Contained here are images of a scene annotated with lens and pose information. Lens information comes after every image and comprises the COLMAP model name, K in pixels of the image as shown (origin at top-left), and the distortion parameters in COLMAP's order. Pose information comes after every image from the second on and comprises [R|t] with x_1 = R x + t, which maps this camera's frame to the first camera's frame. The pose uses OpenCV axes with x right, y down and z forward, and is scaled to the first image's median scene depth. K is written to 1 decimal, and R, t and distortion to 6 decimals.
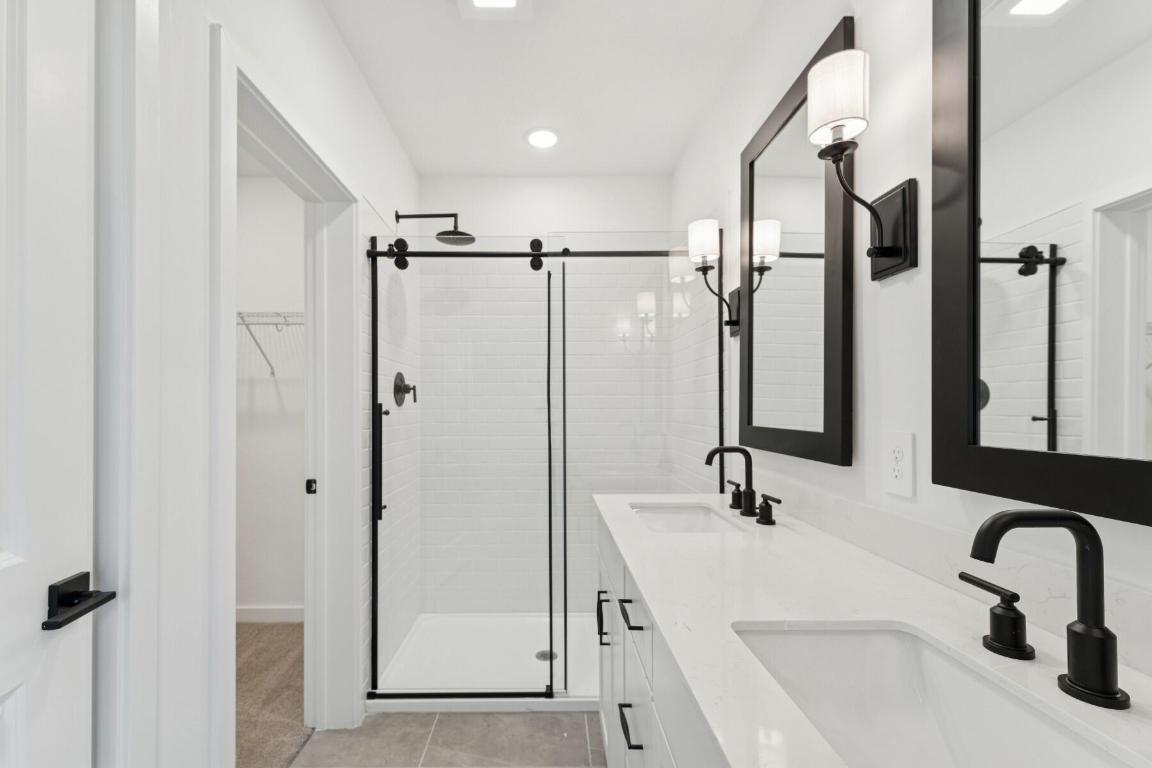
lens RADIAL K [[467.5, 0, 573.2], [0, 467.5, 406.3], [0, 0, 1]] dist [-0.000607, -0.000105]
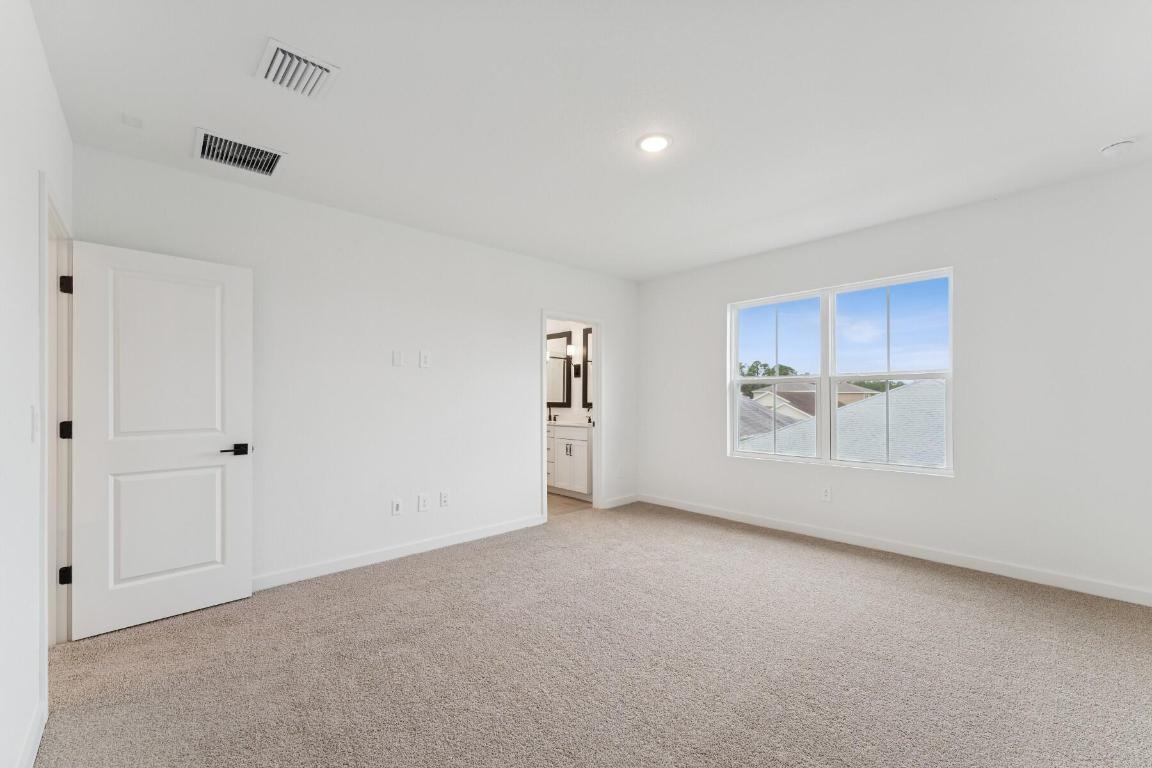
lens RADIAL K [[466.1, 0, 571.7], [0, 466.1, 393.8], [0, 0, 1]] dist [-0.000267, -0.000054]
pose [[0.780175, 0.004823, 0.625542, -2.753093], [0.001703, 0.999950, -0.009833, 0.010455], [-0.625558, 0.008736, 0.780128, -3.218283]]
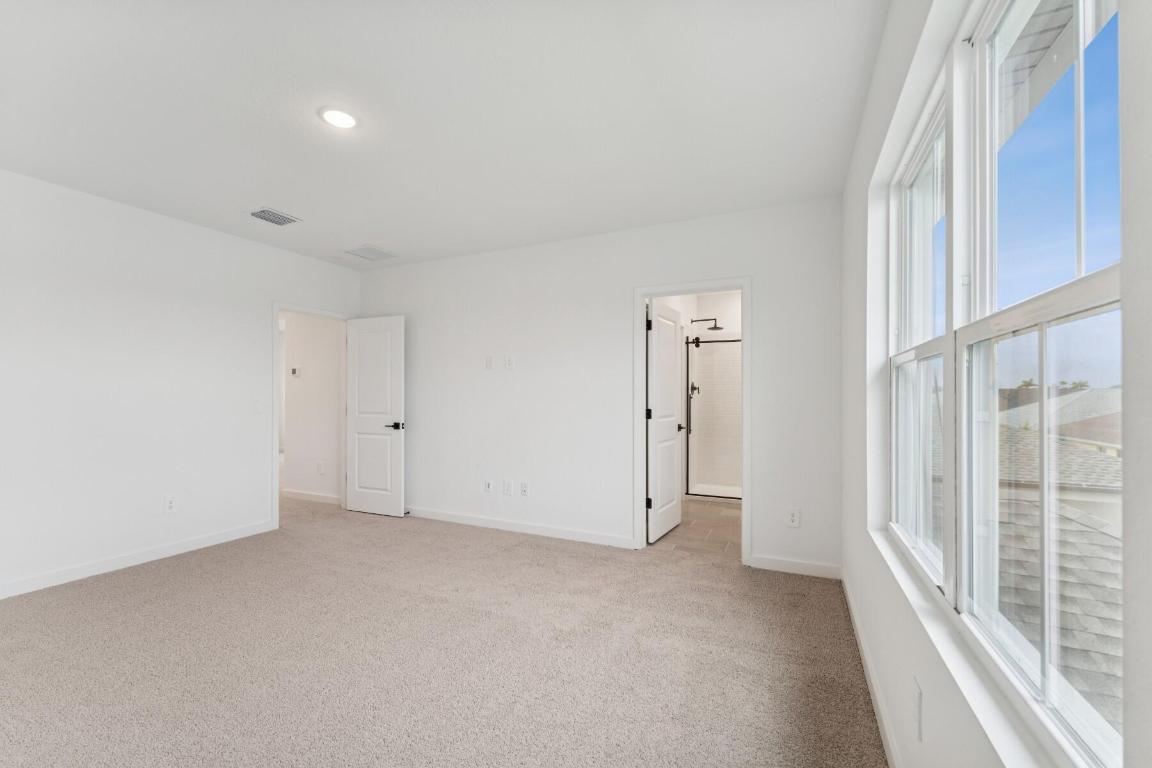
lens RADIAL K [[466.1, 0, 571.7], [0, 466.1, 393.8], [0, 0, 1]] dist [-0.000267, -0.000054]
pose [[0.876326, 0.002633, -0.481712, 0.545089], [-0.003252, 0.999995, -0.000449, -0.009674], [0.481708, 0.001960, 0.876330, -3.054642]]
